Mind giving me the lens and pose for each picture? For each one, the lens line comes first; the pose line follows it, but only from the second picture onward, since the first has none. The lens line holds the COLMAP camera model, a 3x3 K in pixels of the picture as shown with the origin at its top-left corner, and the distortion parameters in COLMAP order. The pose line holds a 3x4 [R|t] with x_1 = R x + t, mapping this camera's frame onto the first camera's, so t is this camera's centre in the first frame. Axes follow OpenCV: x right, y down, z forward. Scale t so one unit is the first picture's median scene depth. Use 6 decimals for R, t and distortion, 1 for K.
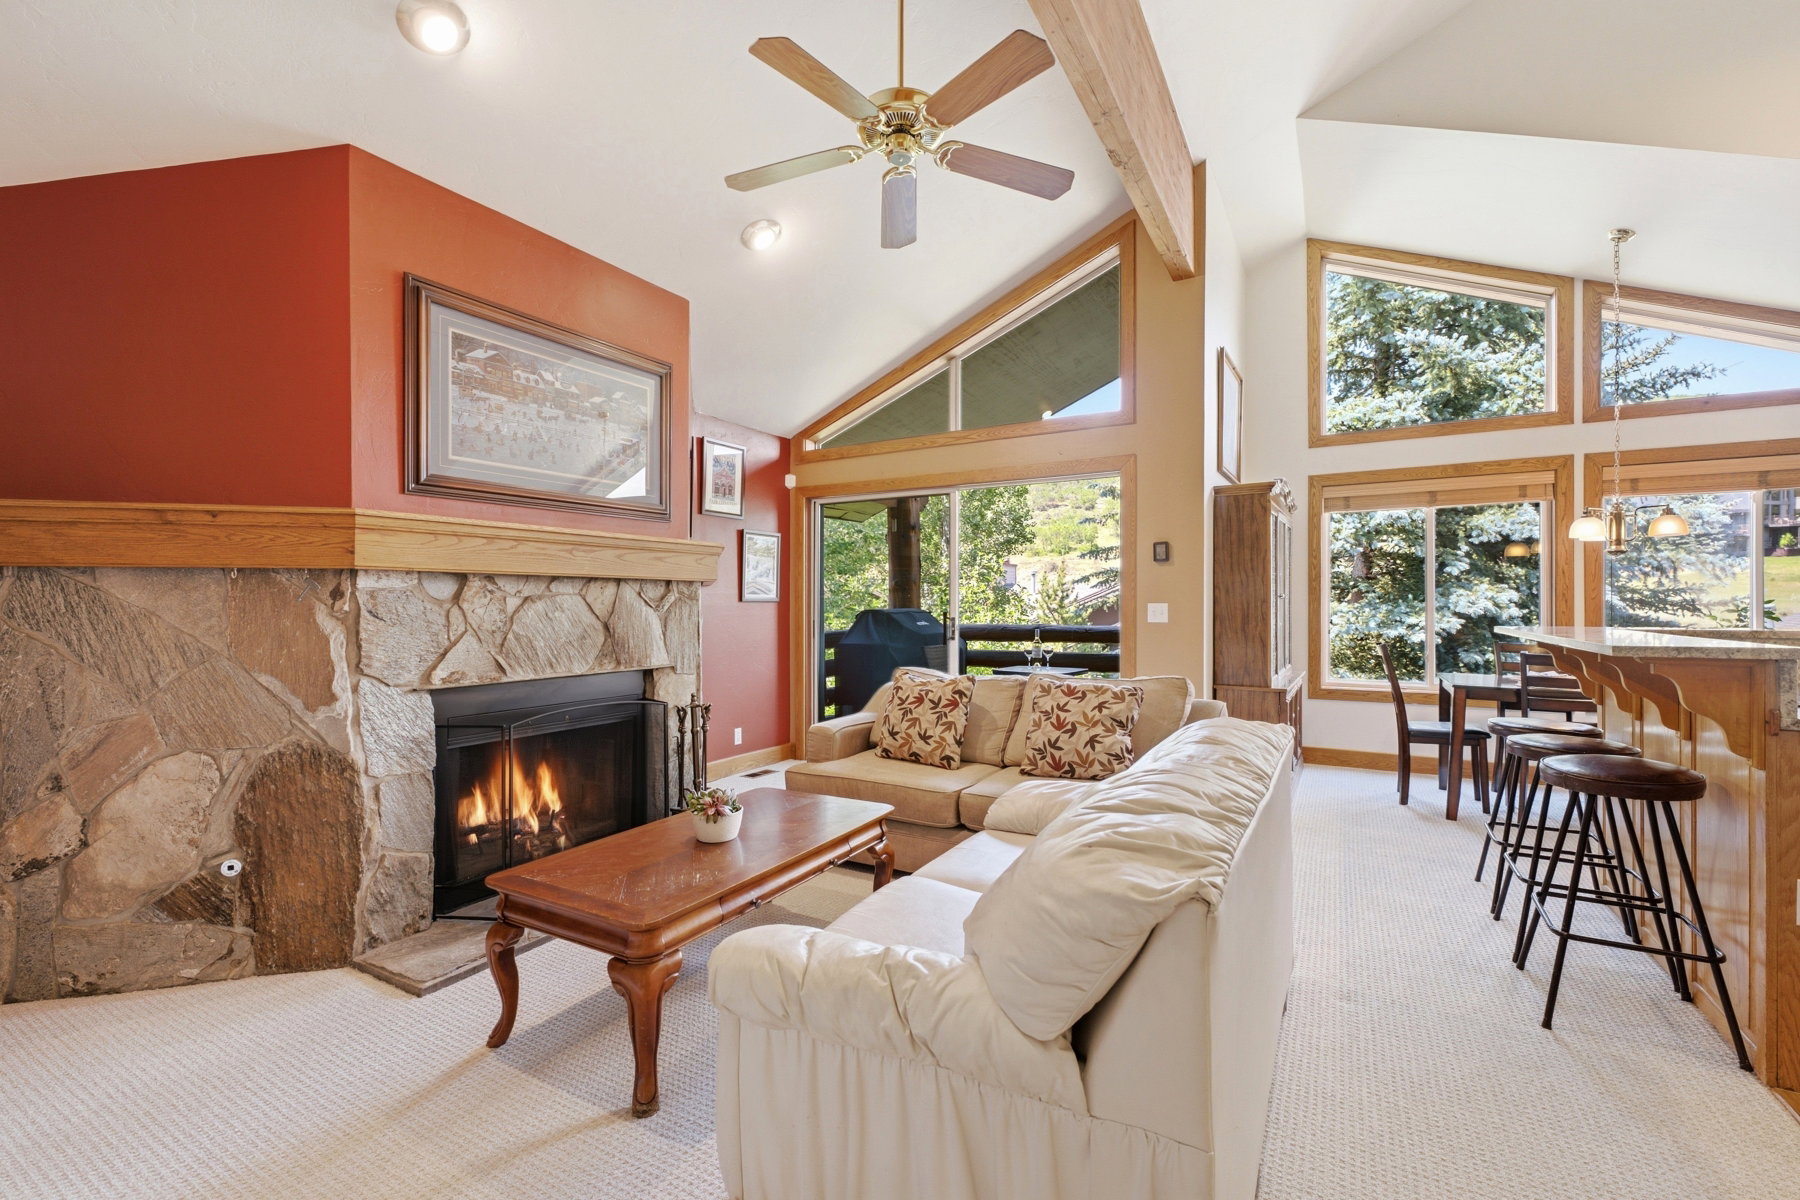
lens RADIAL K [[764.7, 0, 895.8], [0, 764.7, 600.6], [0, 0, 1]] dist [0.006515, -0.002741]
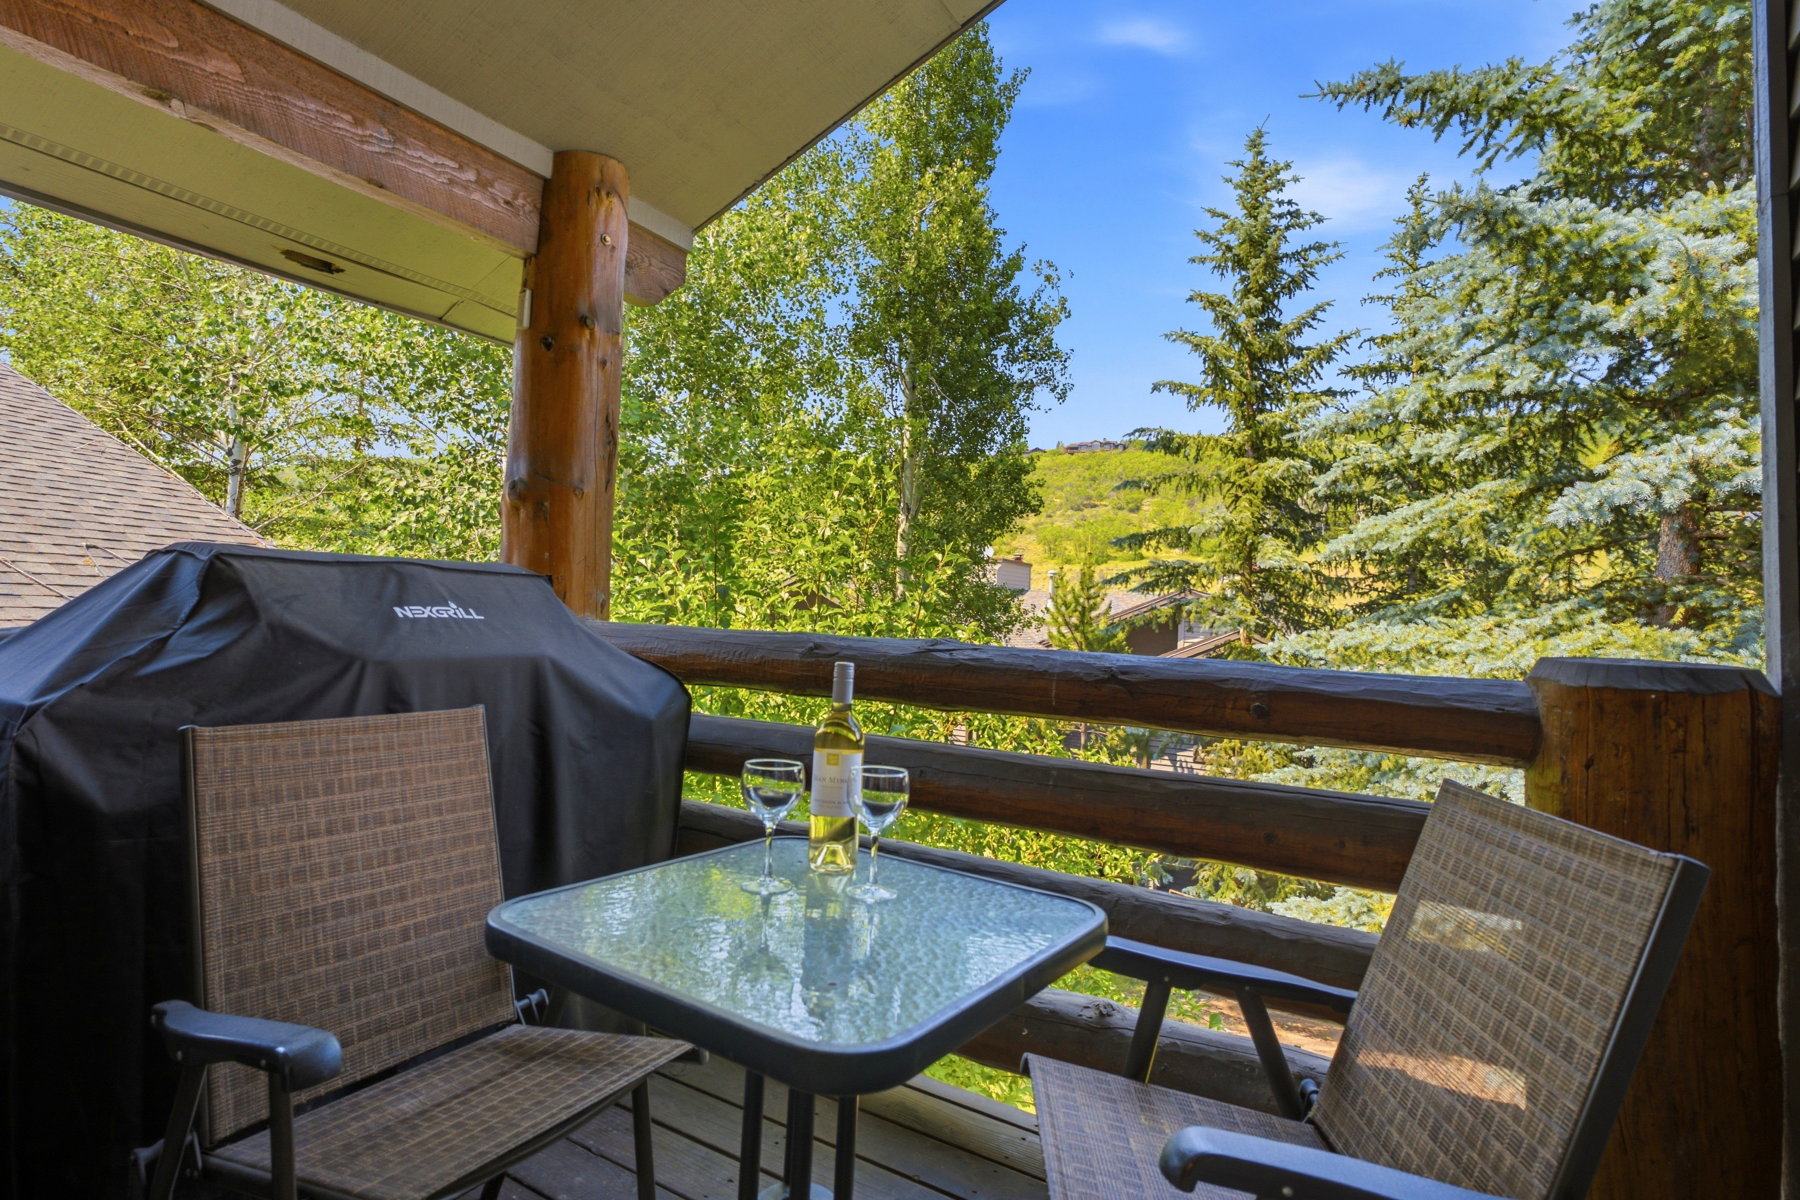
lens RADIAL K [[945.7, 0, 921.2], [0, 945.7, 534.0], [0, 0, 1]] dist [-0.005301, 0.004060]
pose [[0.998492, 0.047417, 0.027663, 0.275330], [-0.044947, 0.995457, -0.083937, 0.036179], [-0.031518, 0.082567, 0.996087, 1.080709]]
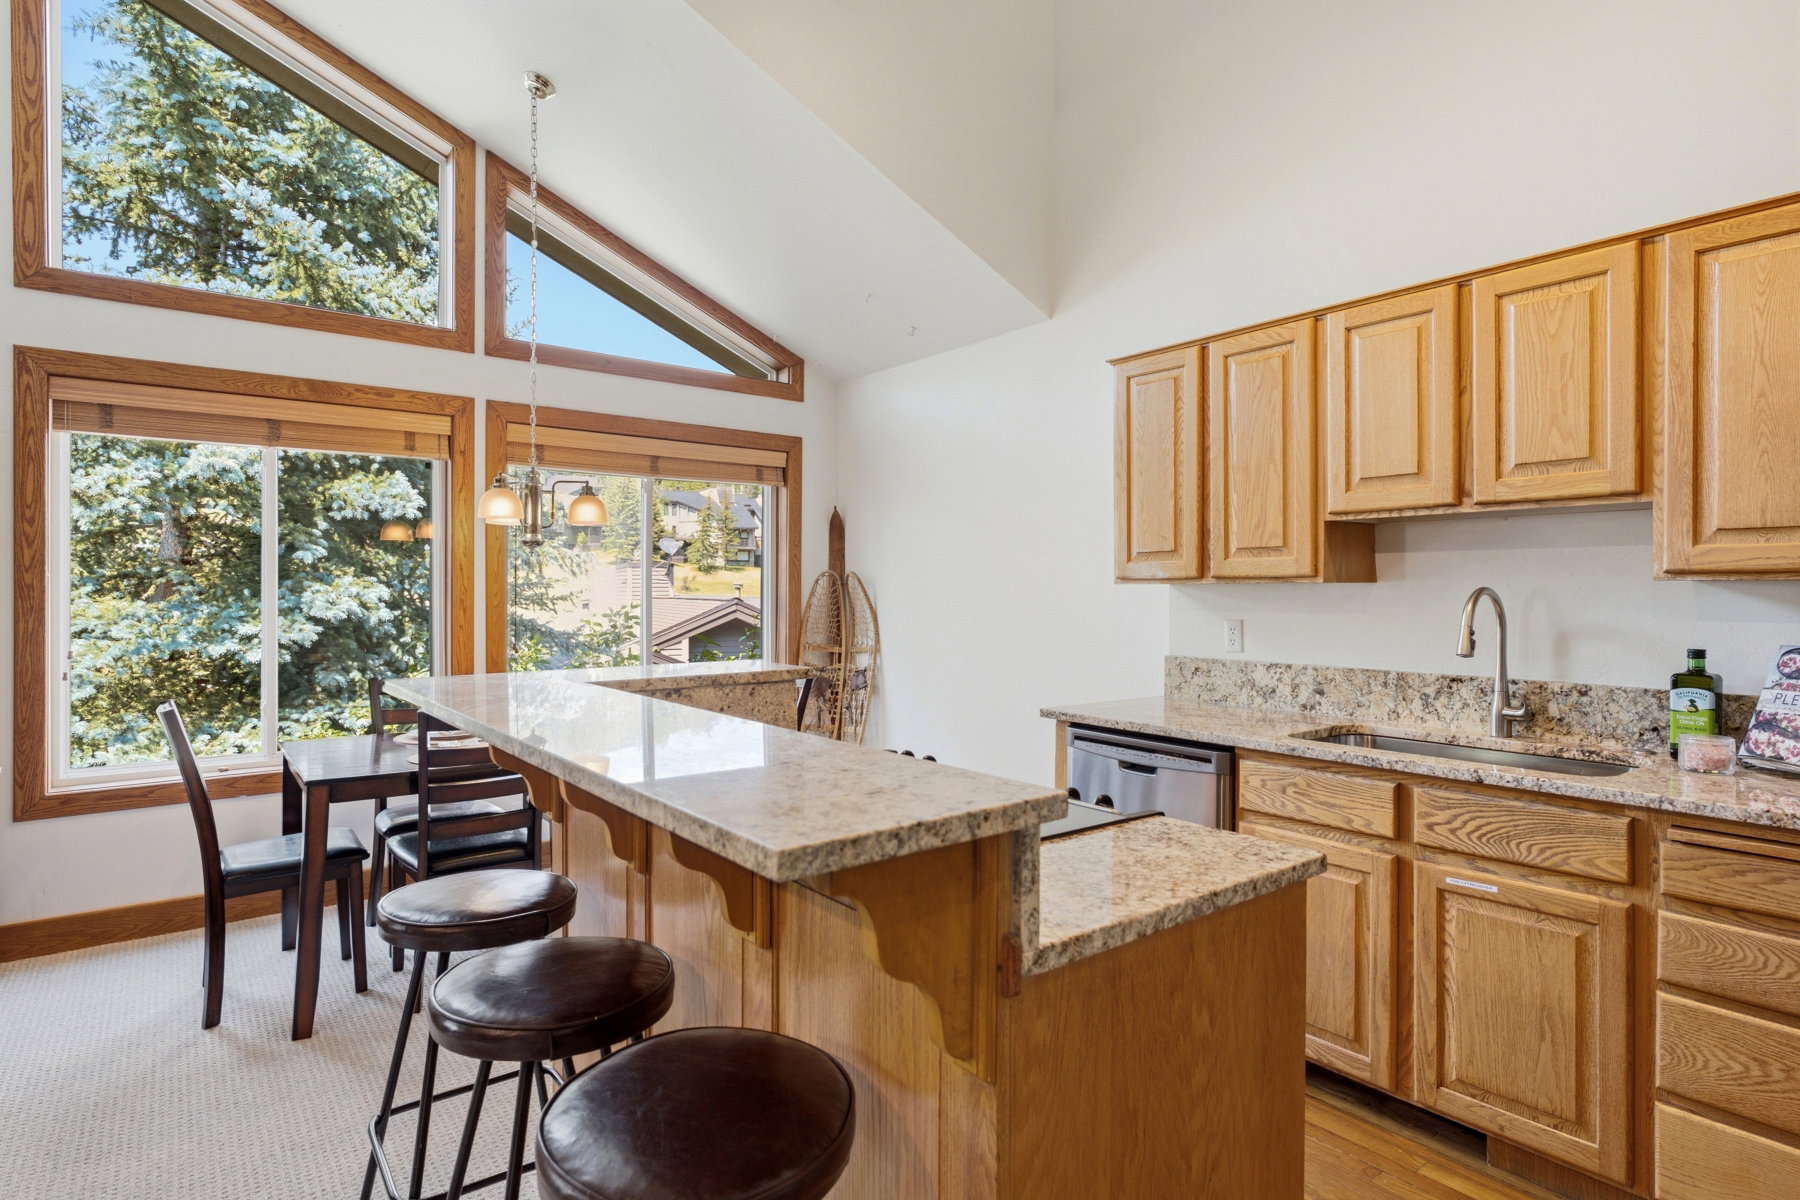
lens RADIAL K [[945.7, 0, 895.5], [0, 945.7, 593.9], [0, 0, 1]] dist [-0.005301, 0.004060]
pose [[0.376424, -0.000485, 0.926447, 0.277949], [-0.006388, 0.999975, 0.003119, -0.022419], [-0.926425, -0.007093, 0.376411, 0.380429]]
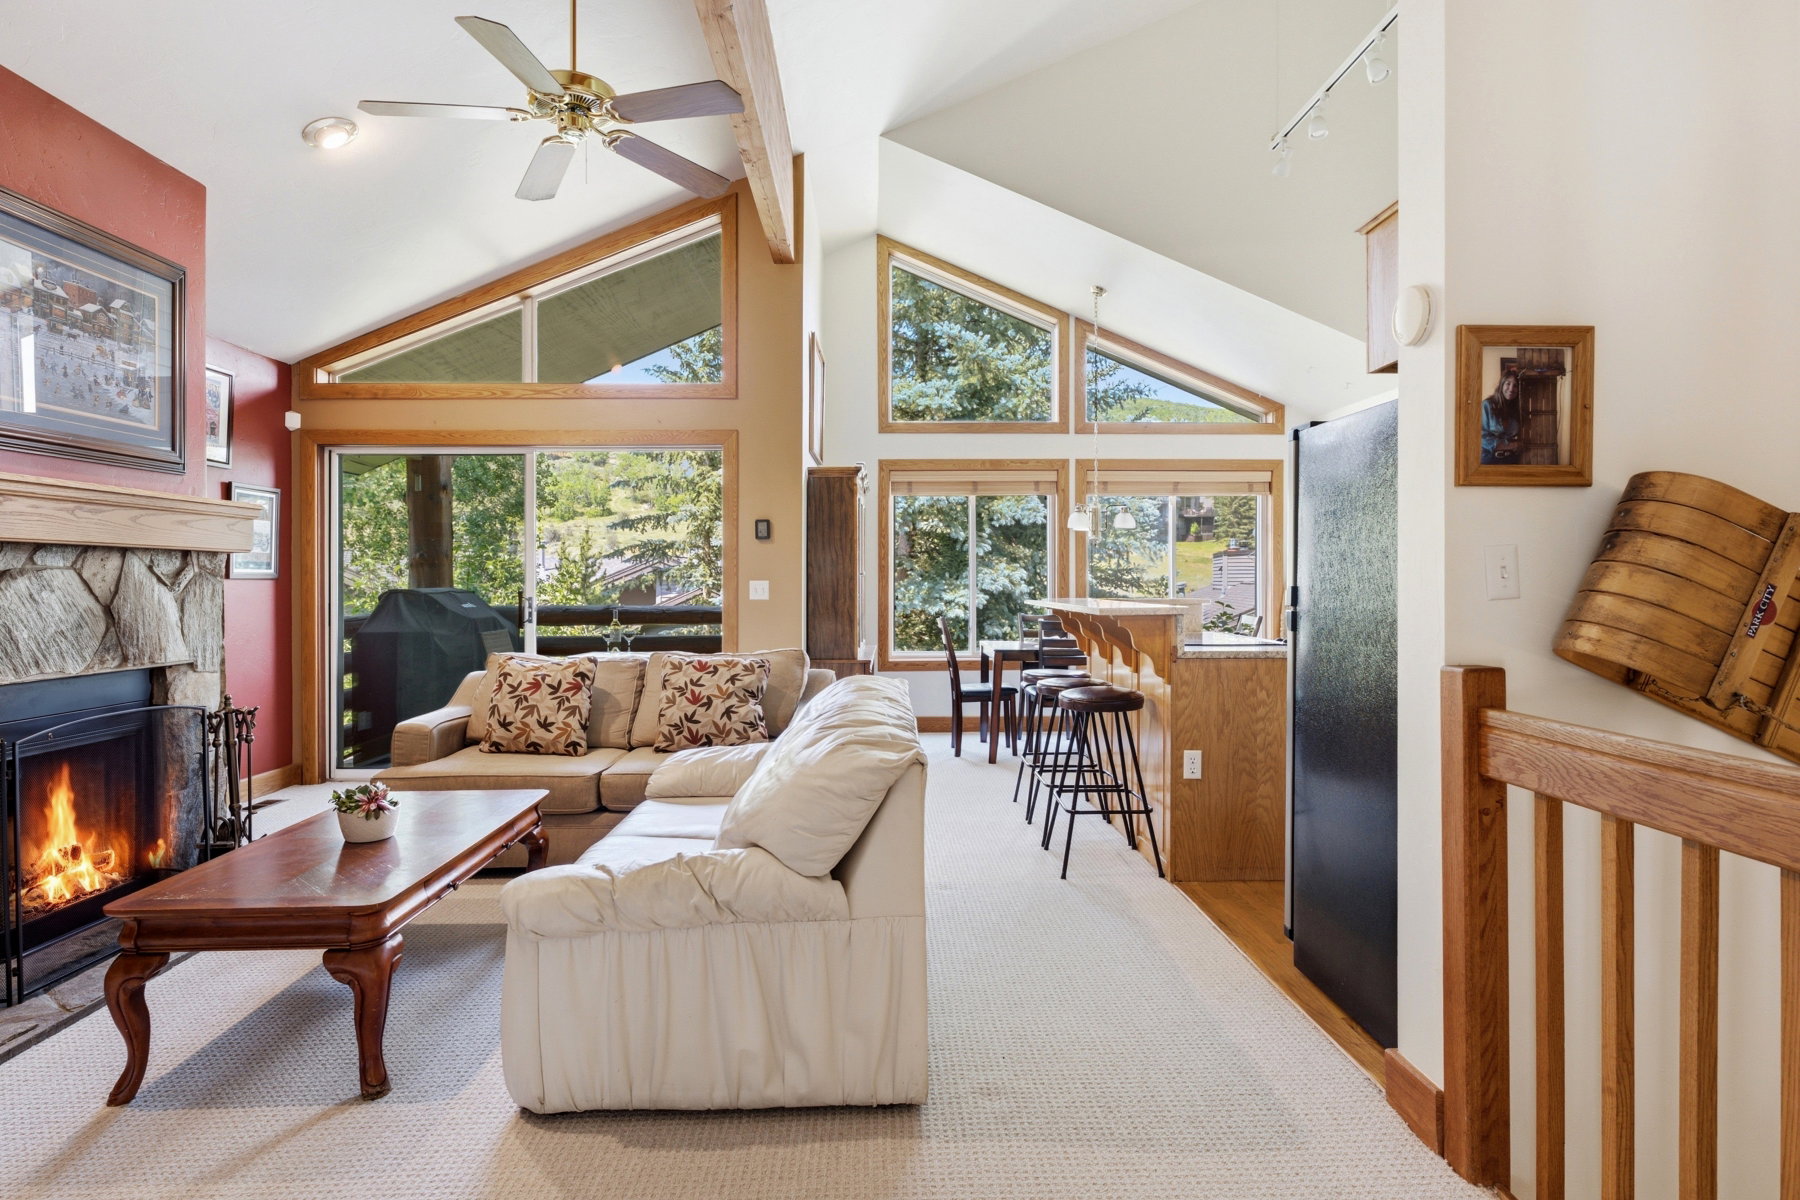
lens RADIAL K [[945.7, 0, 892.2], [0, 945.7, 587.3], [0, 0, 1]] dist [-0.005301, 0.004060]
pose [[0.852366, -0.004075, 0.522930, -0.168178], [-0.000703, 0.999960, 0.008939, 0.001361], [-0.522946, -0.007987, 0.852328, -0.161080]]
